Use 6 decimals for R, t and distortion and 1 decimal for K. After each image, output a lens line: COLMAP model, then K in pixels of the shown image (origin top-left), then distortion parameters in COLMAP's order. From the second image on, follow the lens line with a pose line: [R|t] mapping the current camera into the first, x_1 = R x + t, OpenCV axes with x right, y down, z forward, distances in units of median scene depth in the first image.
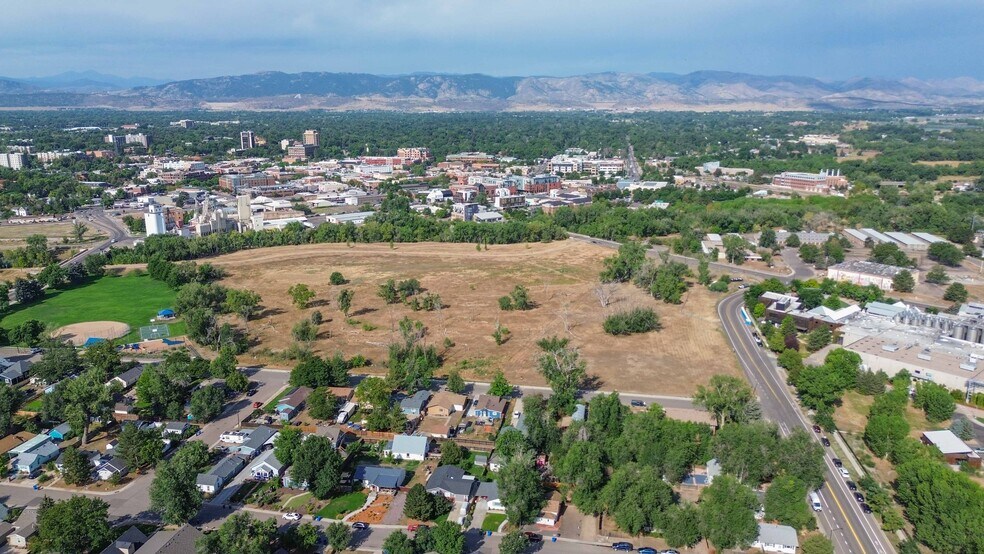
lens RADIAL K [[698.2, 0, 484.4], [0, 698.2, 277.7], [0, 0, 1]] dist [0.070628, -0.064672]
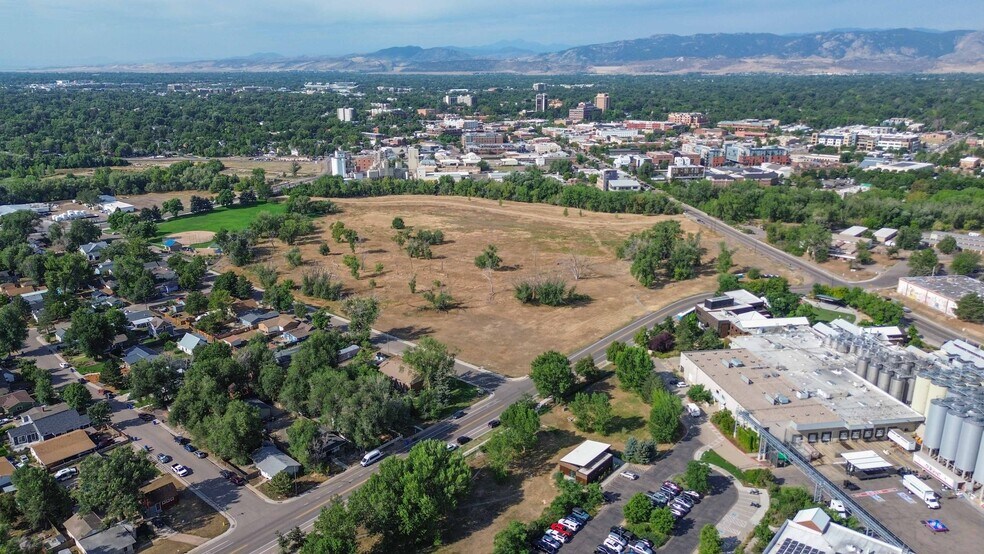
lens RADIAL K [[698.2, 0, 490.5], [0, 698.2, 275.2], [0, 0, 1]] dist [0.070628, -0.064672]
pose [[0.855851, 0.146519, -0.496035, 0.254630], [-0.123854, 0.989191, 0.078492, -0.012002], [0.502174, -0.005741, 0.864747, 0.046903]]
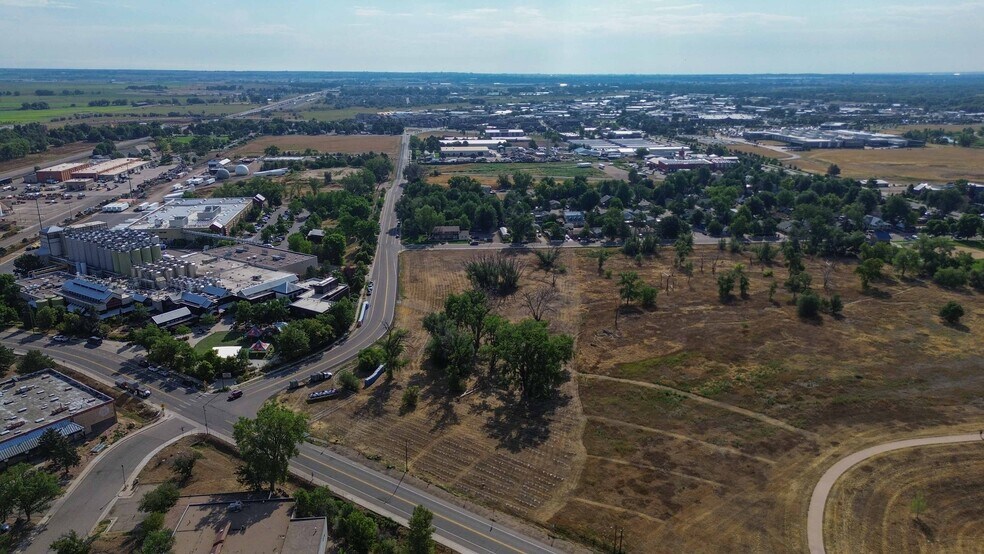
lens RADIAL K [[698.2, 0, 485.0], [0, 698.2, 281.8], [0, 0, 1]] dist [0.070628, -0.064672]
pose [[-0.962349, 0.084915, -0.258213, 0.191448], [-0.060556, 0.859102, 0.508209, -0.173255], [0.264986, 0.504711, -0.821614, 0.733653]]
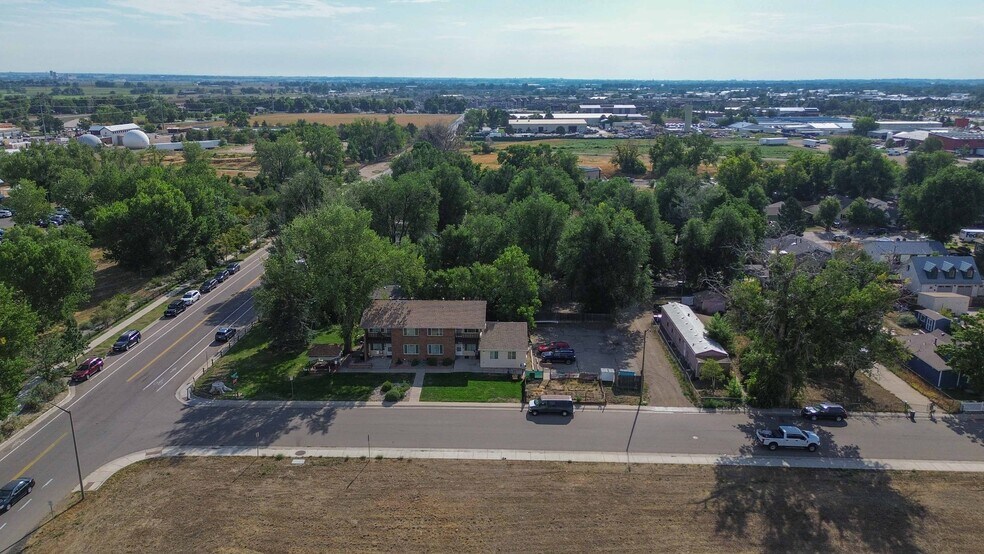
lens RADIAL K [[698.2, 0, 489.4], [0, 698.2, 269.4], [0, 0, 1]] dist [0.070628, -0.064672]
pose [[-0.987576, 0.045766, -0.150330, 0.090155], [-0.033895, 0.872092, 0.488168, -0.006771], [0.153443, 0.487198, -0.859705, 0.381759]]
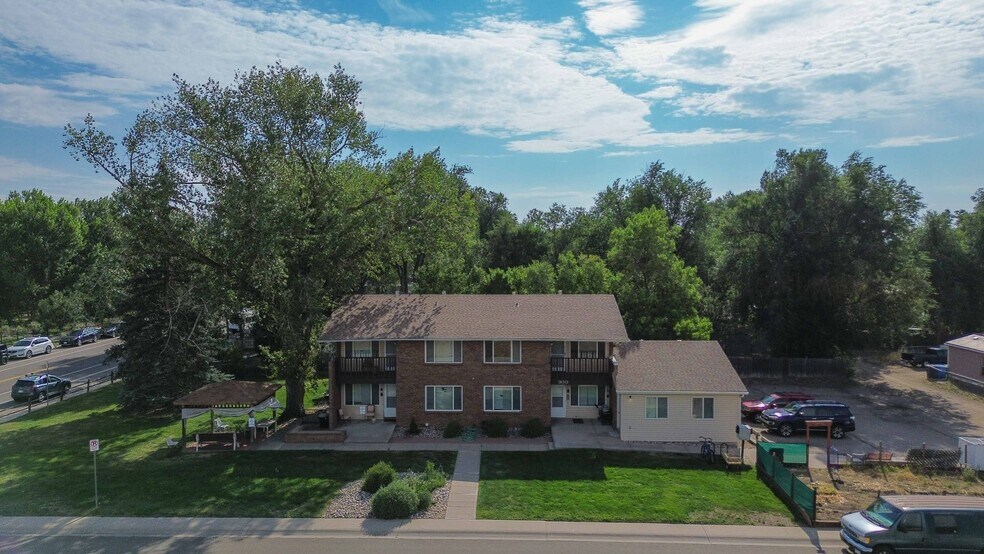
lens RADIAL K [[698.2, 0, 487.7], [0, 698.2, 279.2], [0, 0, 1]] dist [0.070628, -0.064672]
pose [[-0.989557, 0.015223, -0.143336, 0.089881], [-0.028154, 0.954843, 0.295774, 0.037922], [0.141366, 0.296721, -0.944443, 0.331720]]
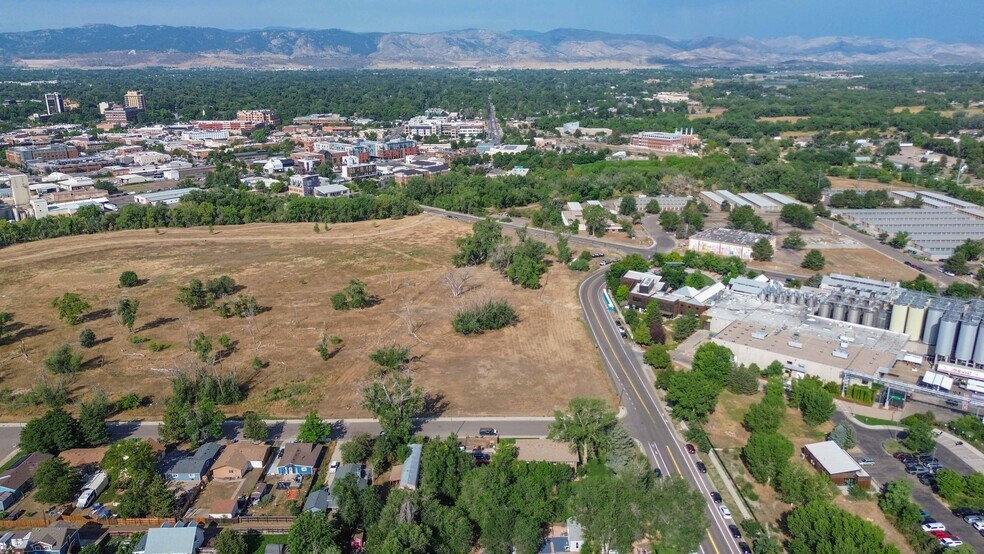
lens RADIAL K [[698.2, 0, 485.6], [0, 698.2, 272.7], [0, 0, 1]] dist [0.070628, -0.064672]
pose [[0.982698, -0.055493, 0.176707, 0.025556], [0.046737, 0.997482, 0.053335, -0.015635], [-0.179222, -0.044153, 0.982817, 0.063286]]
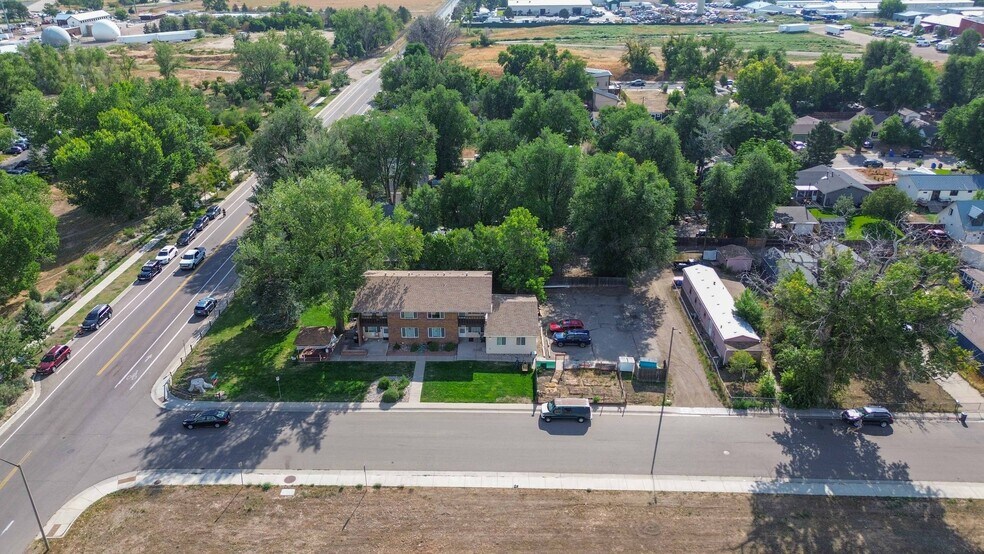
lens RADIAL K [[698.2, 0, 489.5], [0, 698.2, 271.3], [0, 0, 1]] dist [0.070628, -0.064672]
pose [[-0.986652, 0.077601, -0.143164, 0.088707], [-0.030416, 0.775862, 0.630169, -0.011770], [0.159977, 0.626112, -0.763146, 0.363787]]
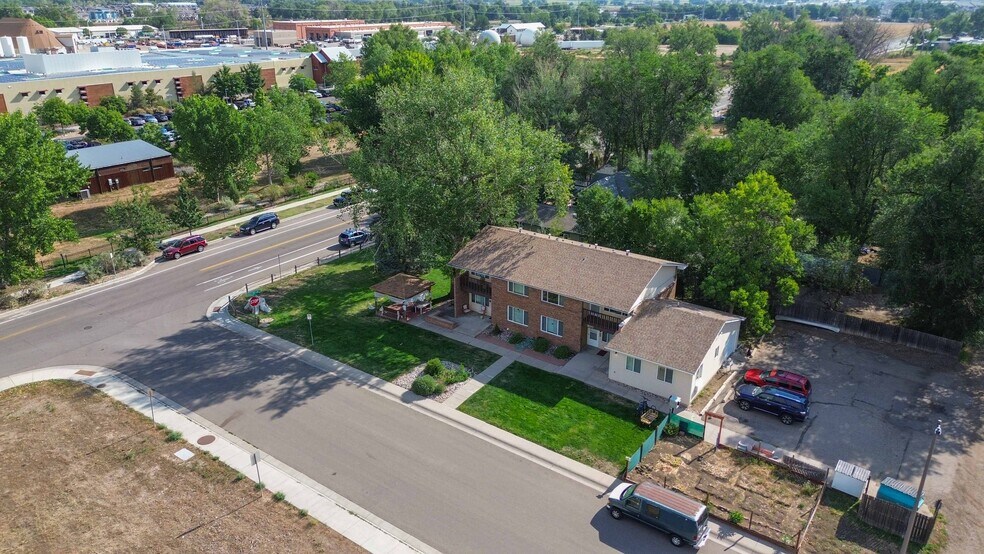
lens RADIAL K [[698.2, 0, 482.4], [0, 698.2, 275.2], [0, 0, 1]] dist [0.070628, -0.064672]
pose [[-0.899391, -0.153649, 0.409254, 0.062342], [0.115565, 0.819319, 0.561571, 0.017267], [-0.421594, 0.552367, -0.719131, 0.338506]]
